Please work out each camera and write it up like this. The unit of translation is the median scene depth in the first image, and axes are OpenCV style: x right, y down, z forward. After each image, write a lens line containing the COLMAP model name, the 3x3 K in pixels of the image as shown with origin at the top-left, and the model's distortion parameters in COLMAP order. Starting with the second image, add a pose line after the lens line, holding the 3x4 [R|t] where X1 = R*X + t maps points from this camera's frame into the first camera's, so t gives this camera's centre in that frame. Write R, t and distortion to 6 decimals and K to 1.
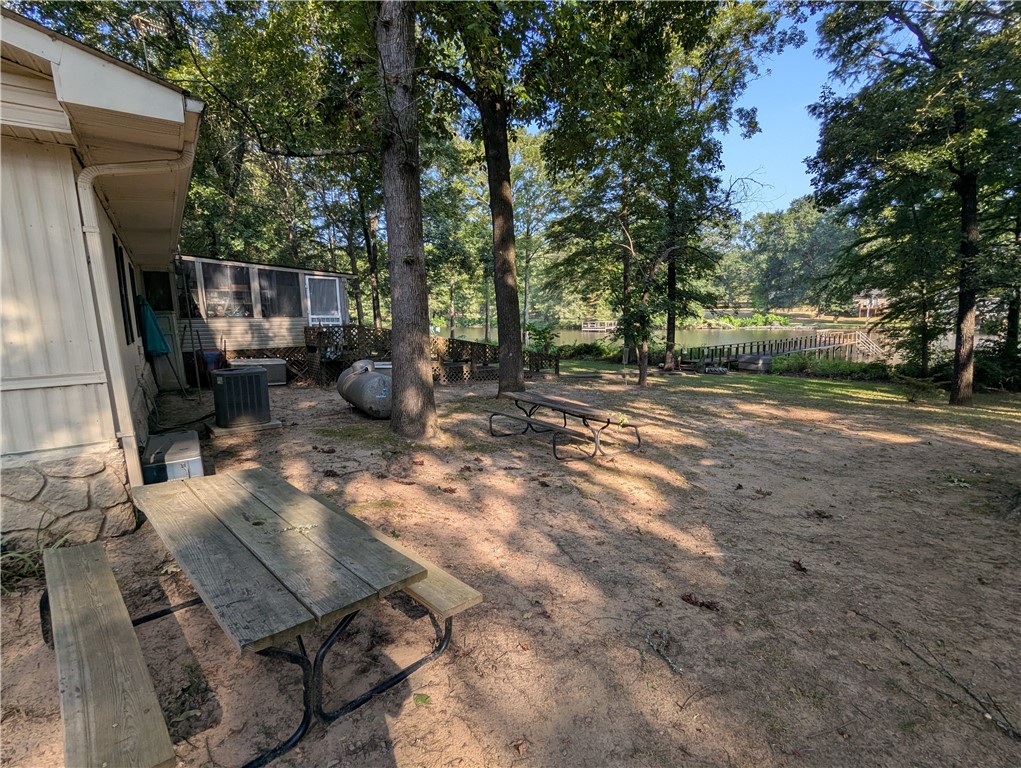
lens RADIAL K [[483.3, 0, 508.2], [0, 483.3, 388.5], [0, 0, 1]] dist [0.002295, 0.000481]
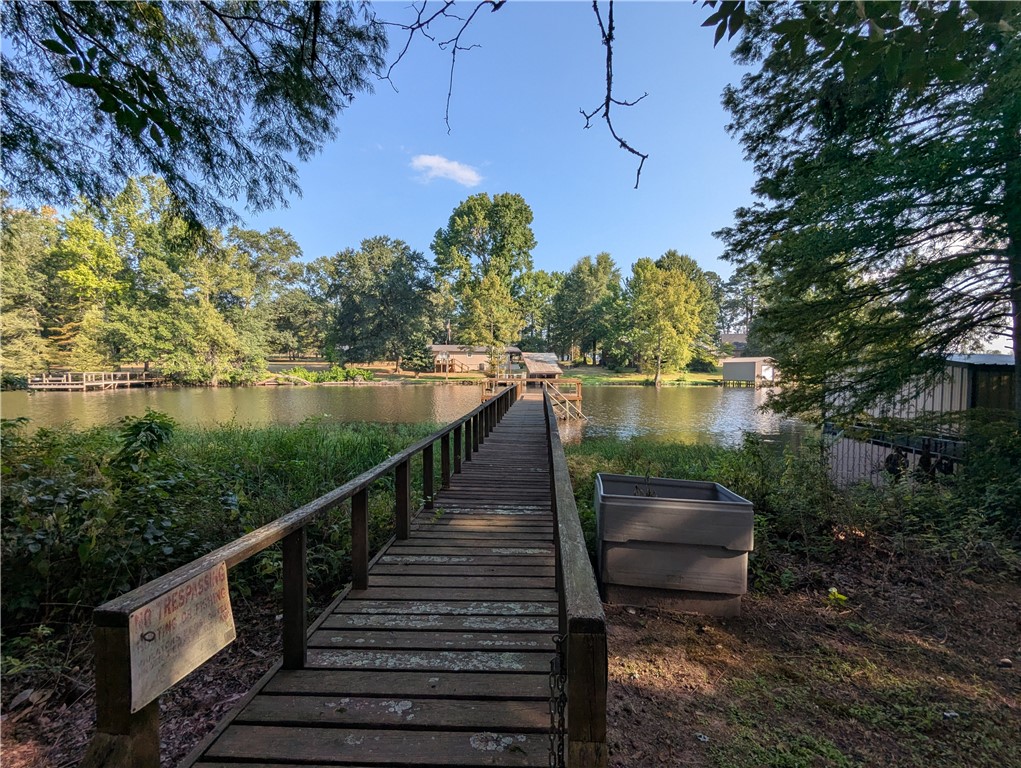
lens RADIAL K [[483.3, 0, 510.8], [0, 483.3, 385.9], [0, 0, 1]] dist [0.002295, 0.000481]
pose [[0.653391, -0.001564, 0.757019, 0.100671], [0.100484, 0.991329, -0.084680, -0.026120], [-0.750322, 0.131397, 0.647883, 0.272449]]
